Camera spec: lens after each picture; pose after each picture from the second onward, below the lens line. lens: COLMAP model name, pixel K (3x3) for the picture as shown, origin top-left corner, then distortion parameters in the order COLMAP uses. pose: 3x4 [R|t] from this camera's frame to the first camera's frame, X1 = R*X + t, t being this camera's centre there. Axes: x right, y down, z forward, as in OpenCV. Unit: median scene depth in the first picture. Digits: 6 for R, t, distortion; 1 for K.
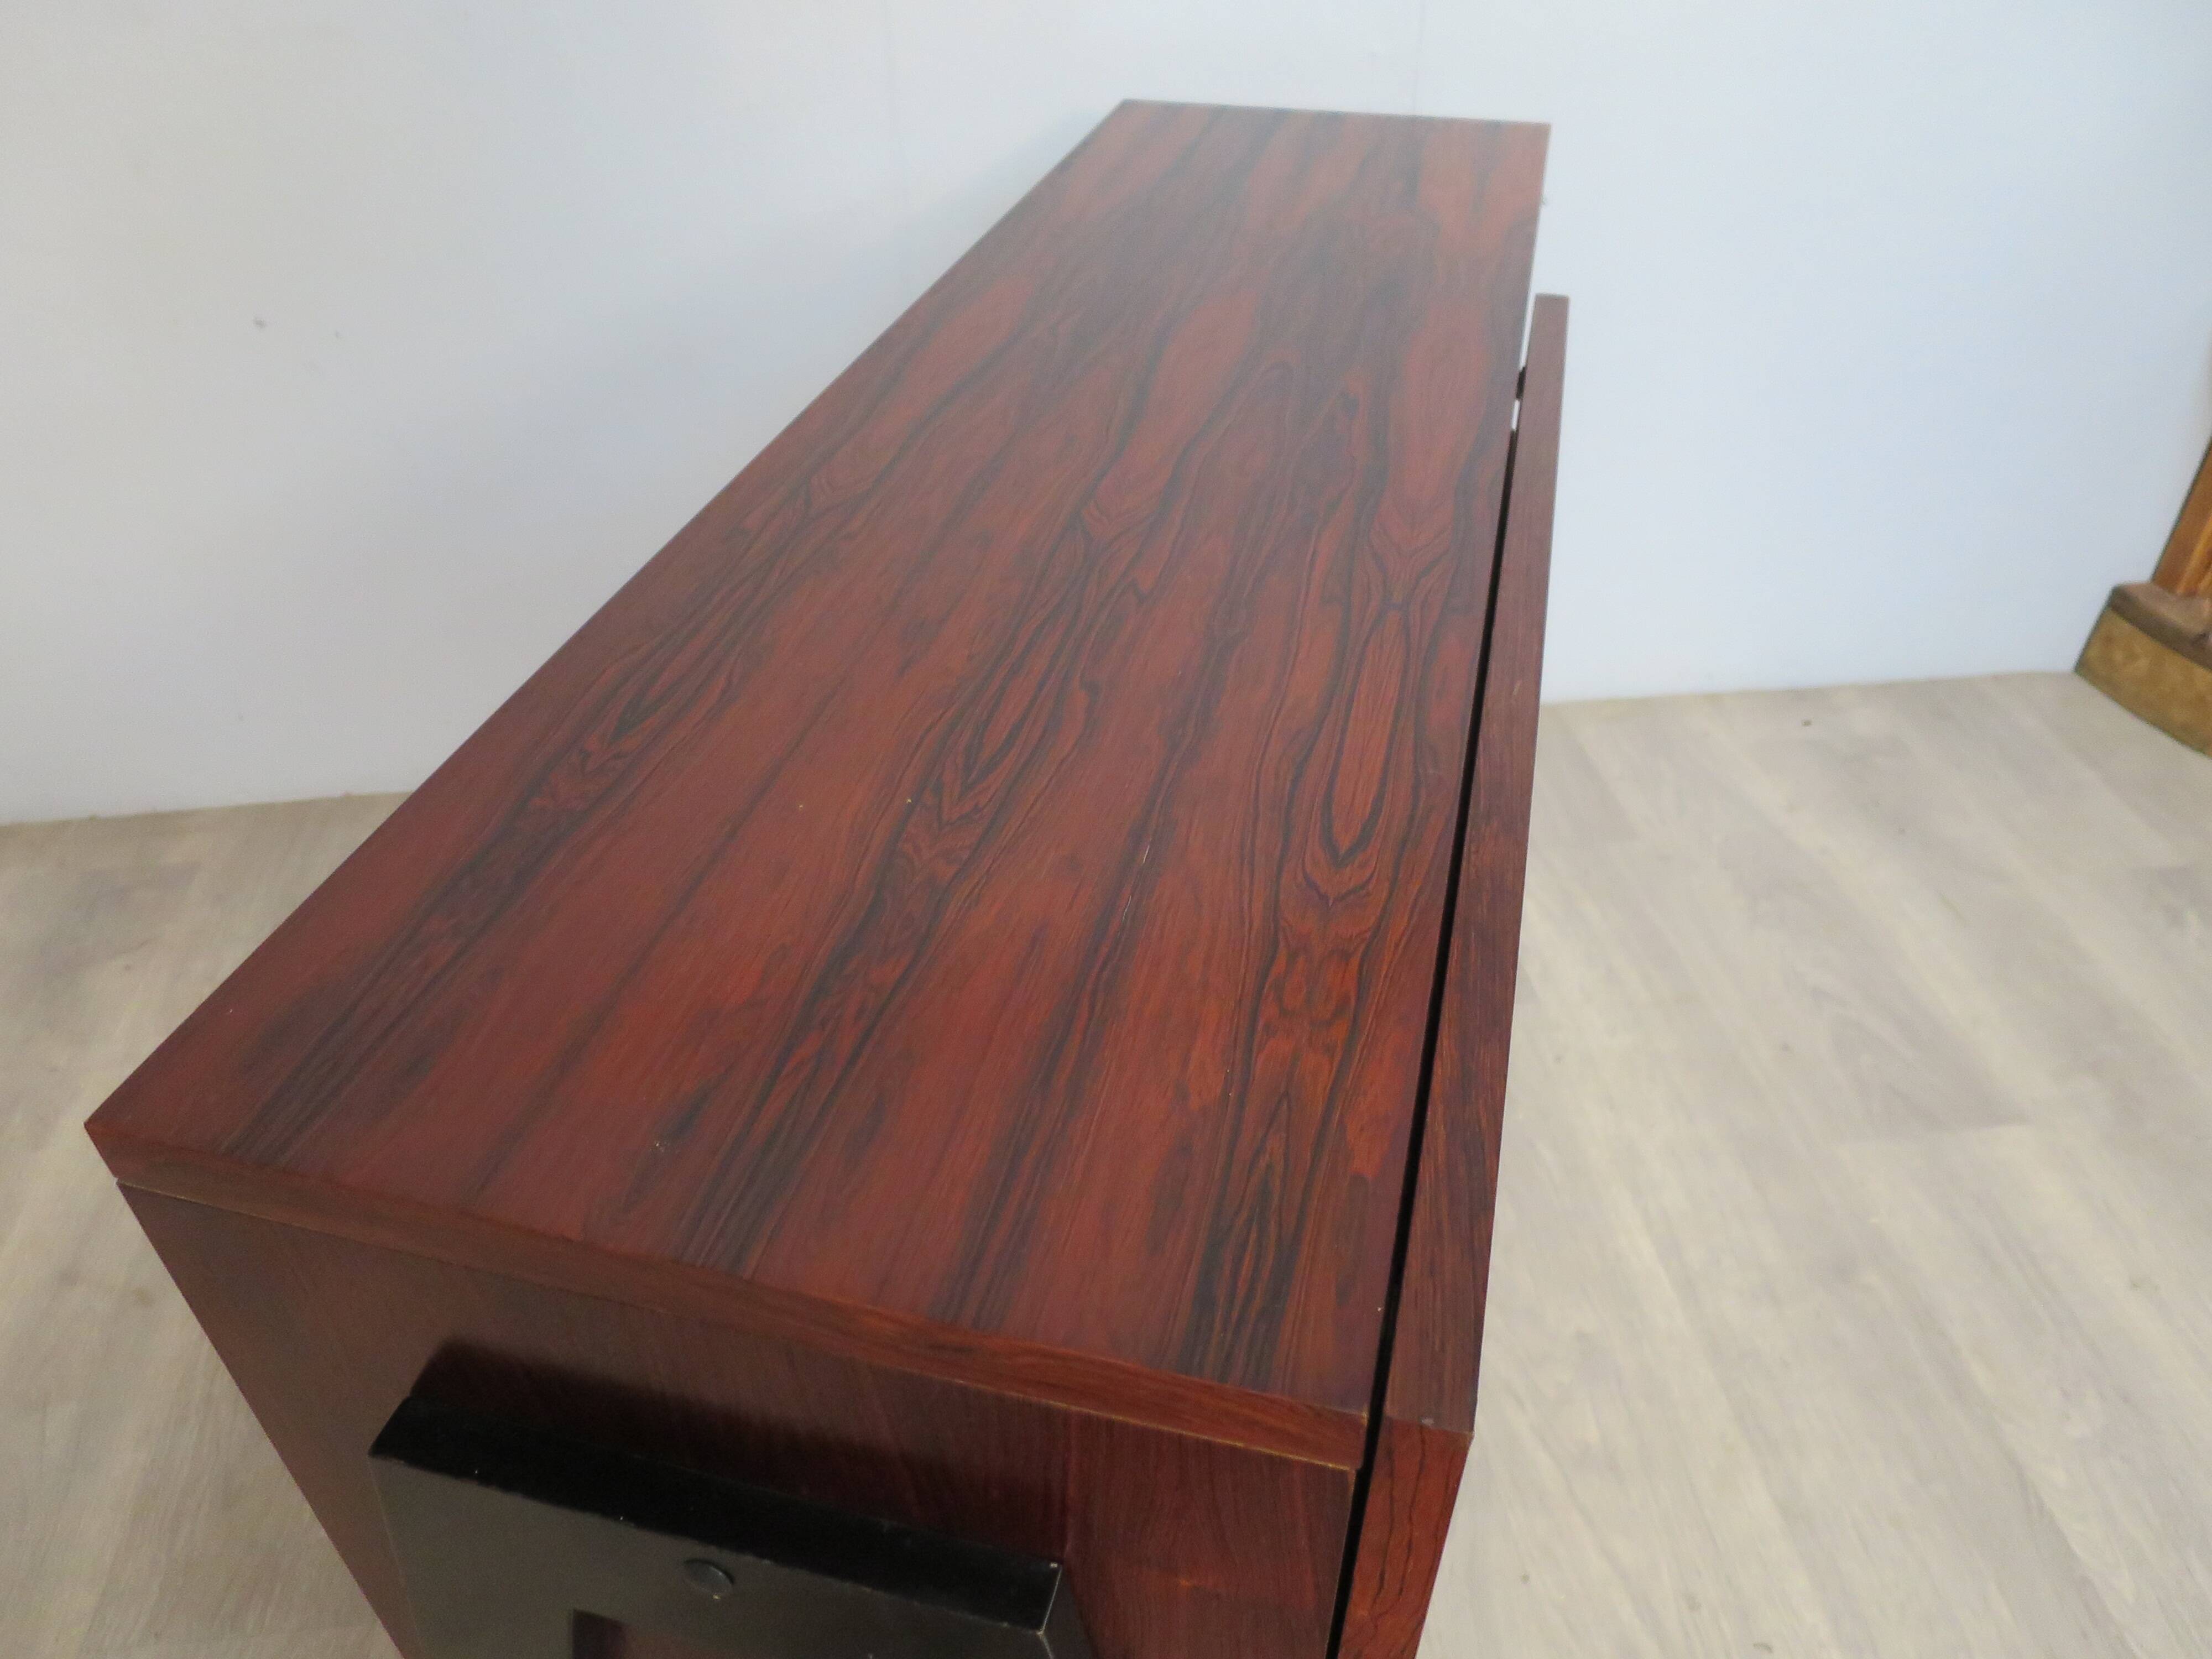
lens RADIAL K [[1596.8, 0, 1112.6], [0, 1596.8, 826.1], [0, 0, 1]] dist [-0.047255, 0.009745]
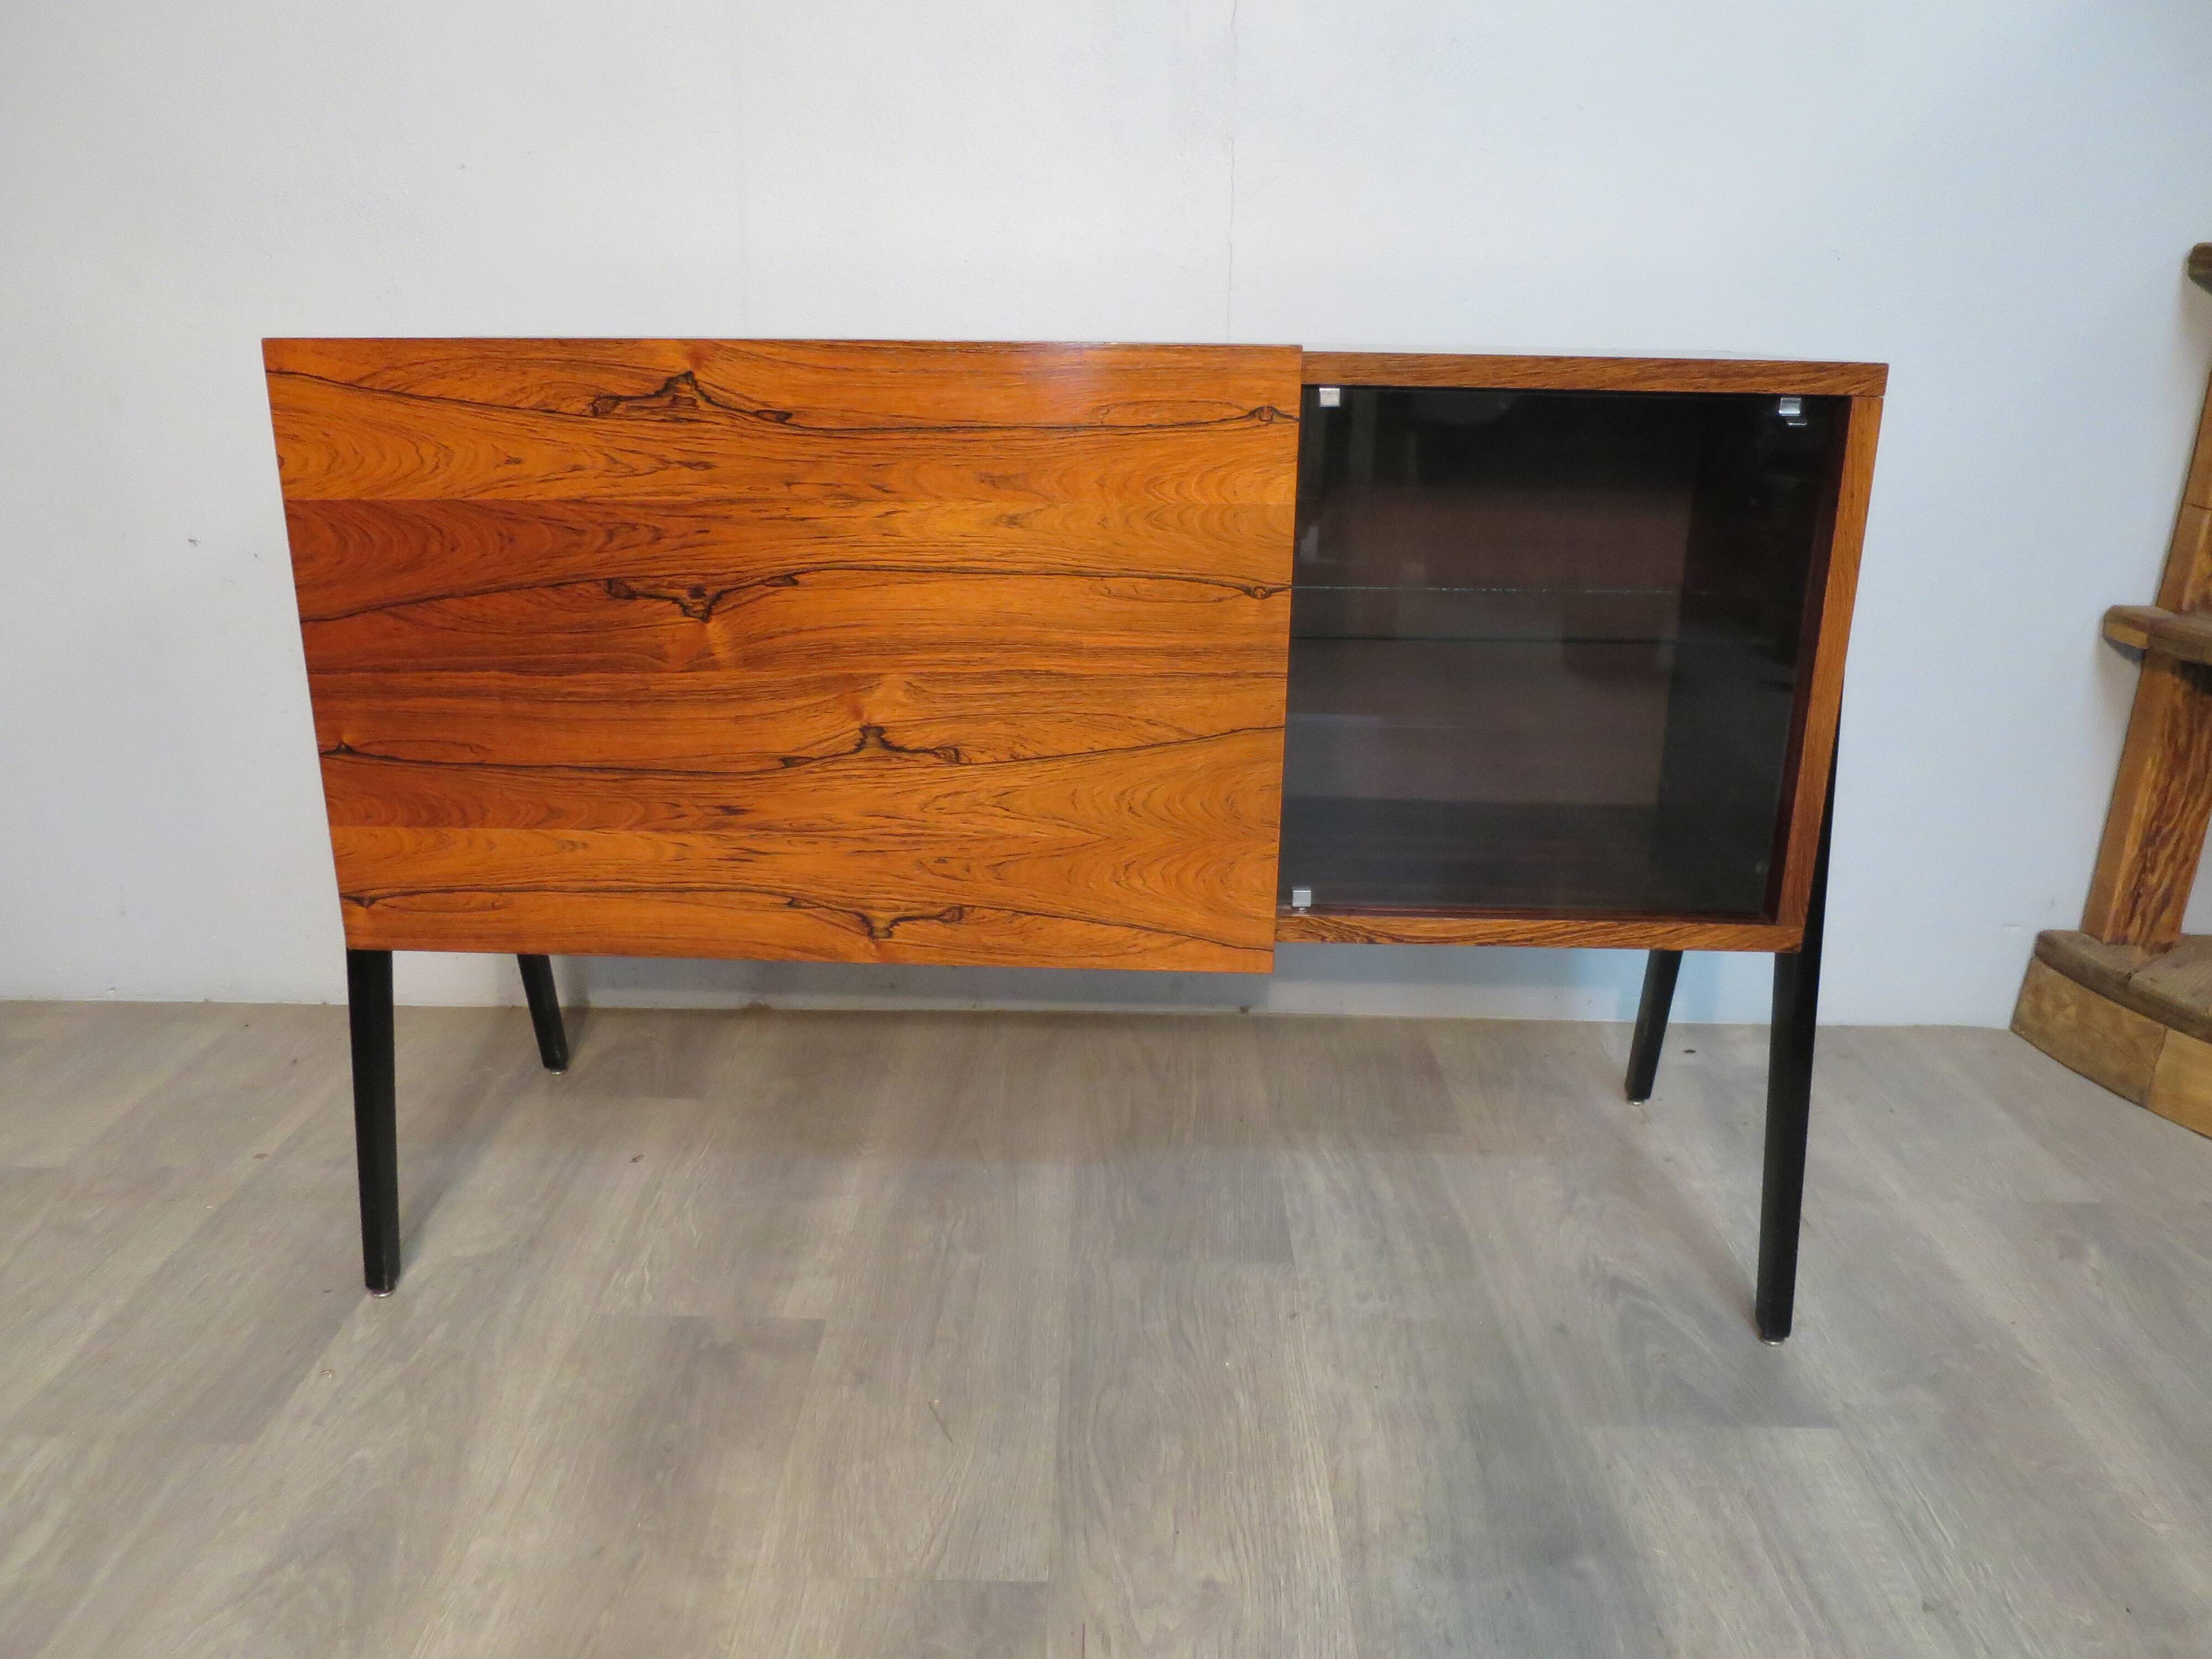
lens RADIAL K [[1599.1, 0, 1110.4], [0, 1599.1, 829.5], [0, 0, 1]] dist [-0.049828, 0.013942]
pose [[0.991133, 0.053776, -0.121501, 0.274981], [-0.090513, 0.942707, -0.321109, 0.185900], [0.097272, 0.329259, 0.939216, 0.067180]]
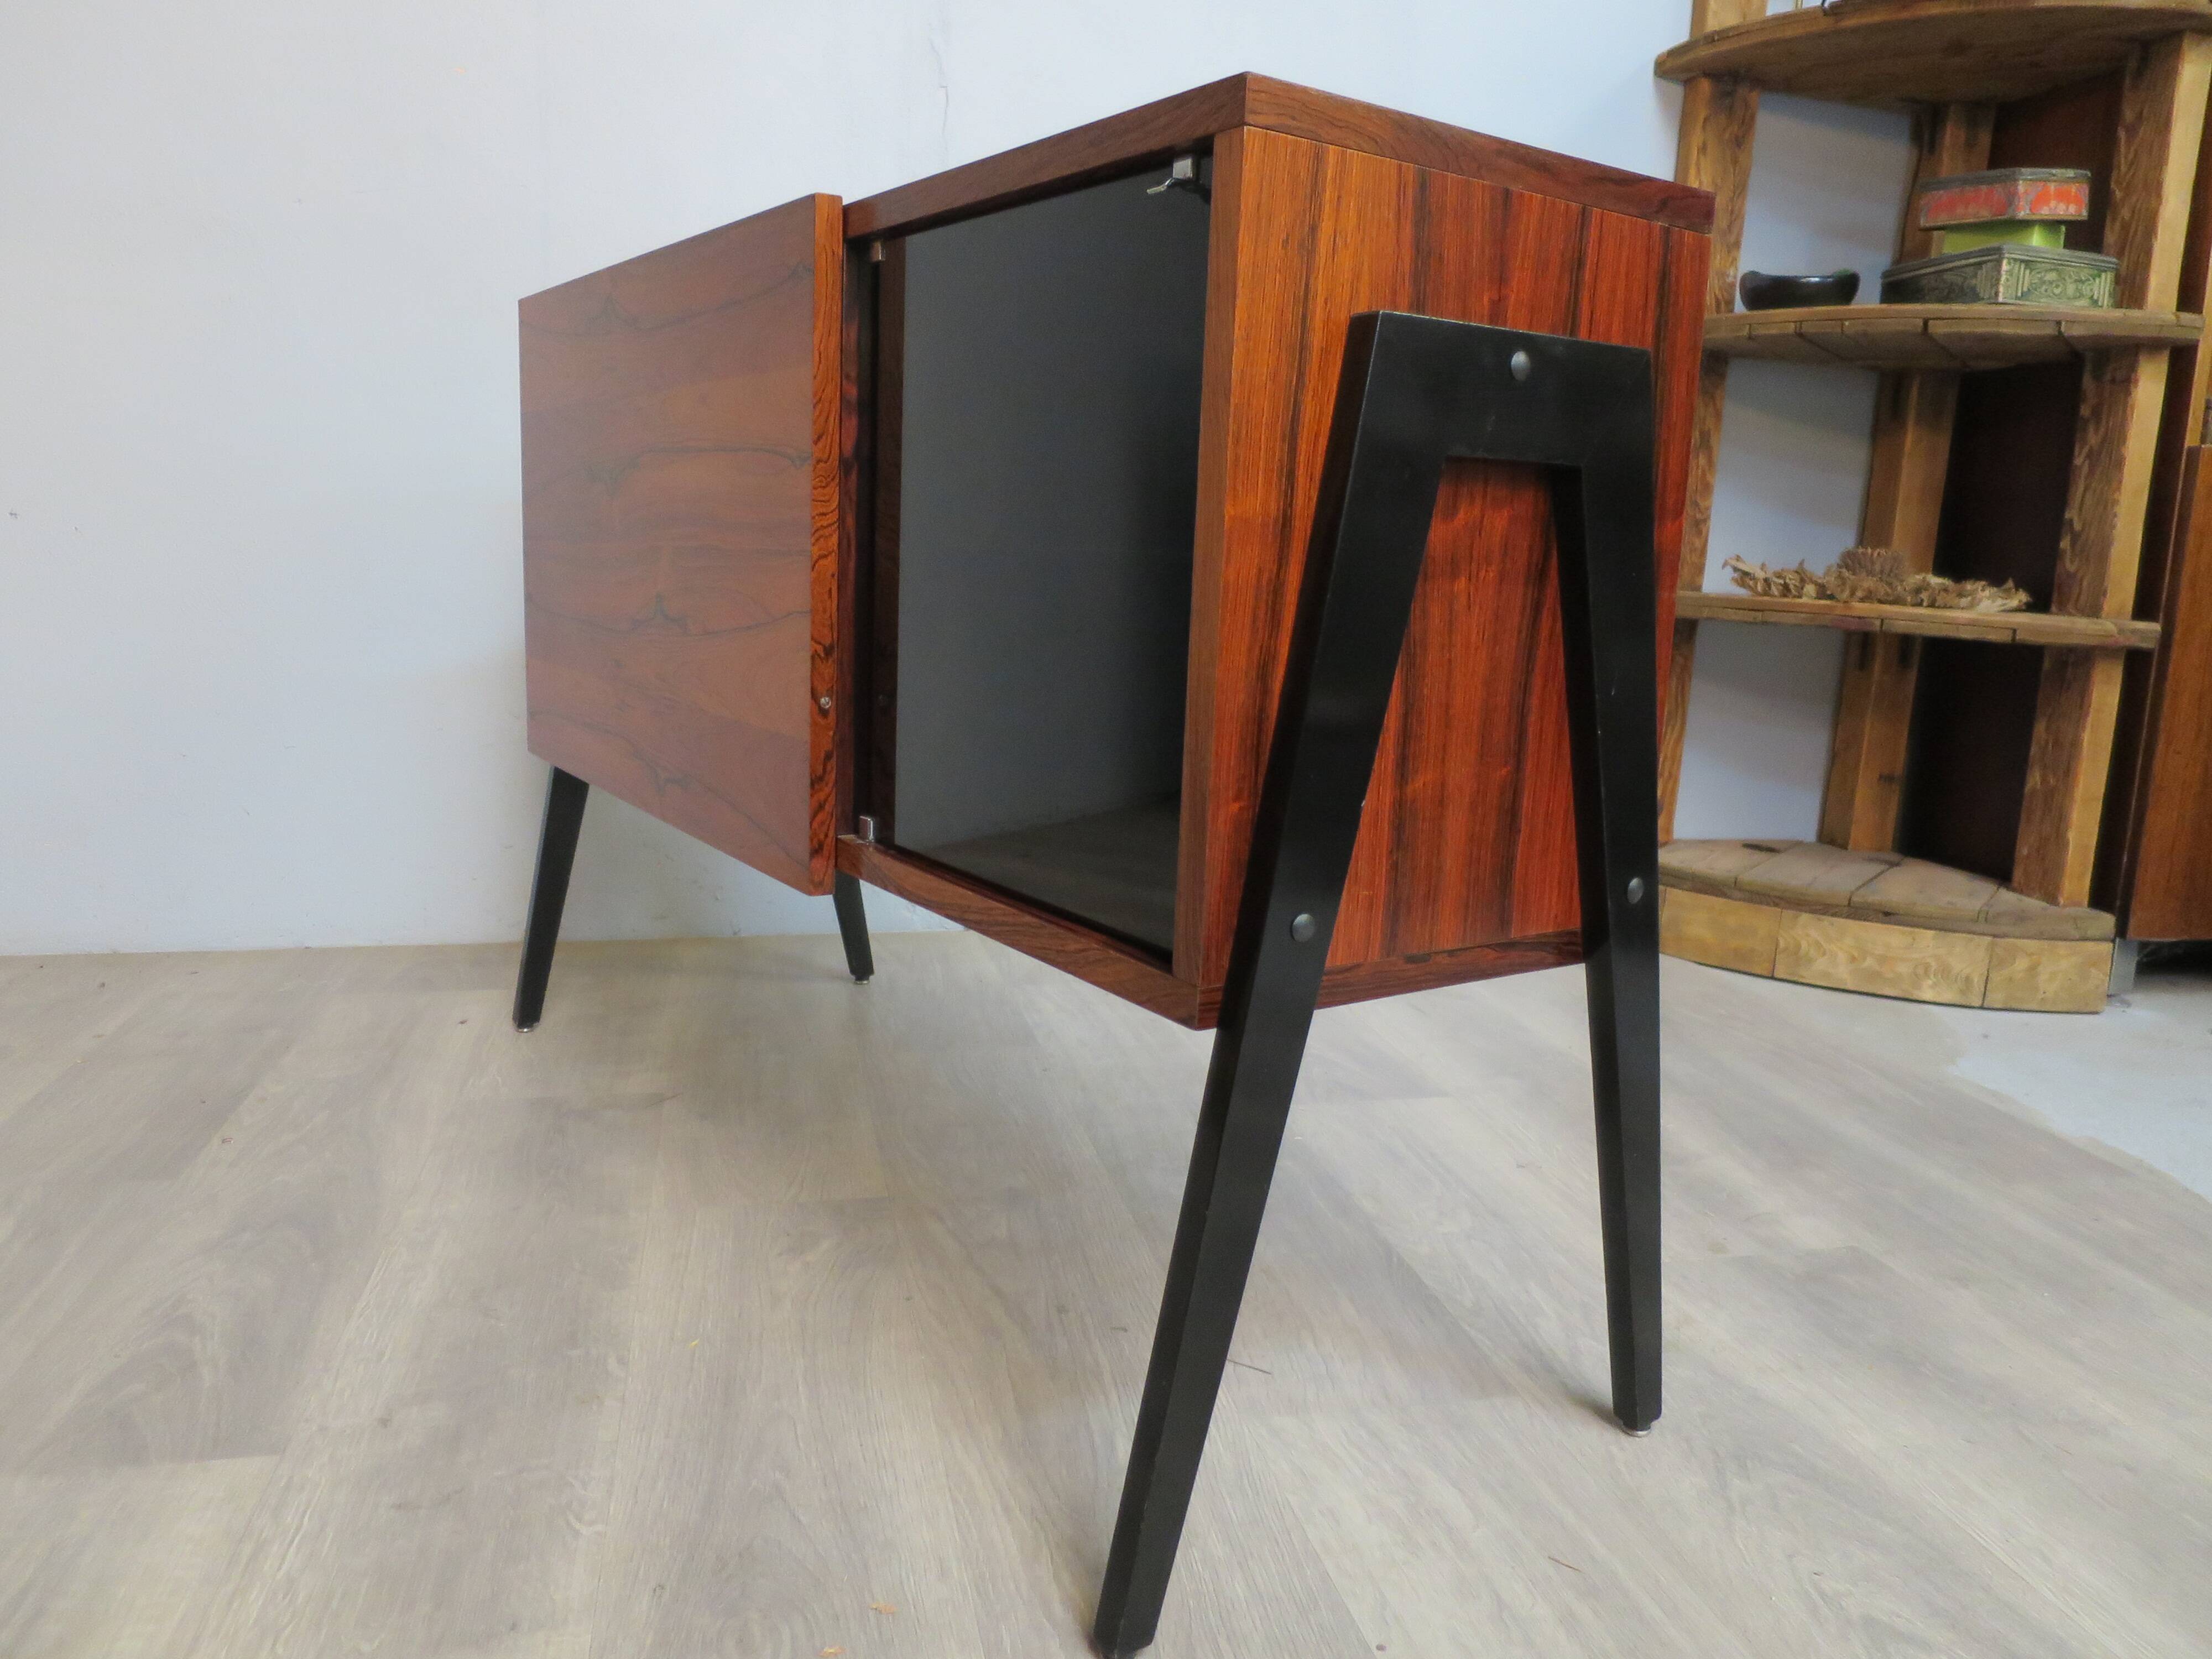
lens RADIAL K [[1599.1, 0, 1110.4], [0, 1599.1, 829.5], [0, 0, 1]] dist [-0.049828, 0.013942]
pose [[0.994472, 0.013999, 0.104065, 0.208394], [0.033971, 0.894877, -0.445018, 0.502030], [-0.099355, 0.446094, 0.889454, -0.083543]]
